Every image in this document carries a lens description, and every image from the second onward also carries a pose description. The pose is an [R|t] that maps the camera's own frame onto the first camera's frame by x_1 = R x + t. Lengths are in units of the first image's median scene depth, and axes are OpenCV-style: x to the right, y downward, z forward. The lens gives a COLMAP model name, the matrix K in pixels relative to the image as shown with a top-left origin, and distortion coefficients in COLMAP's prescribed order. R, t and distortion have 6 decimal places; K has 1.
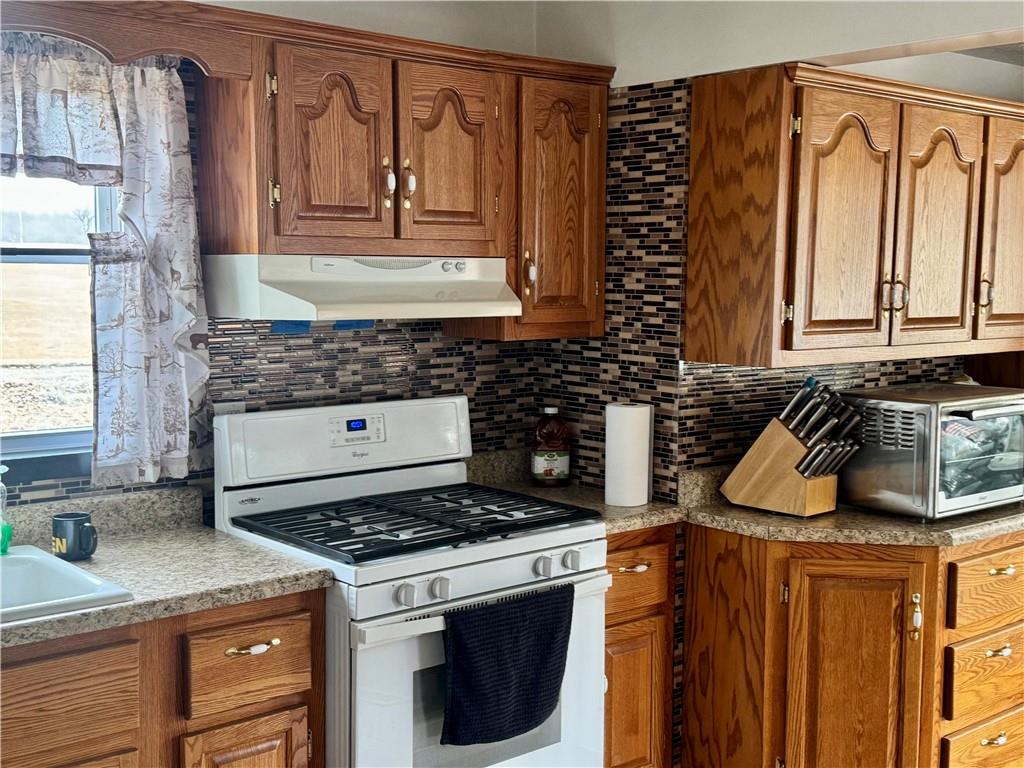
lens RADIAL K [[1255.2, 0, 508.2], [0, 1255.2, 383.6], [0, 0, 1]] dist [0.129412, 0.000000]
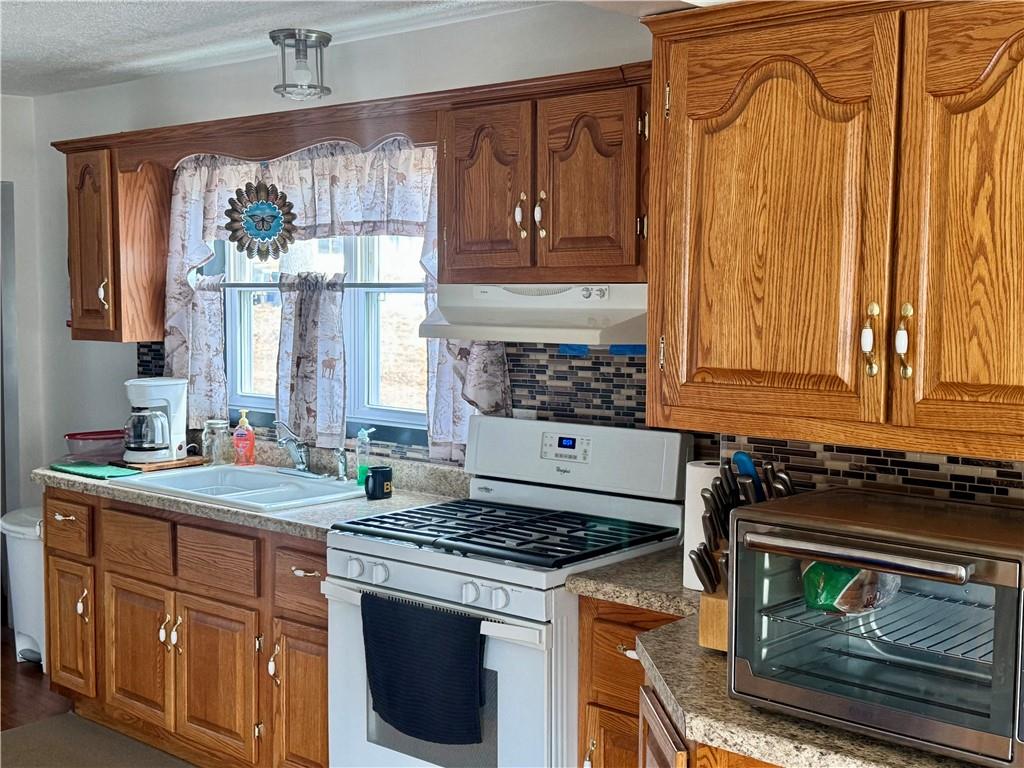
lens RADIAL K [[1255.2, 0, 508.5], [0, 1255.2, 387.5], [0, 0, 1]] dist [0.129412, 0.000000]
pose [[0.138726, 0.067867, -0.988003, 0.925233], [-0.095280, 0.993936, 0.054896, -0.067479], [0.985737, 0.086521, 0.144351, 0.801688]]
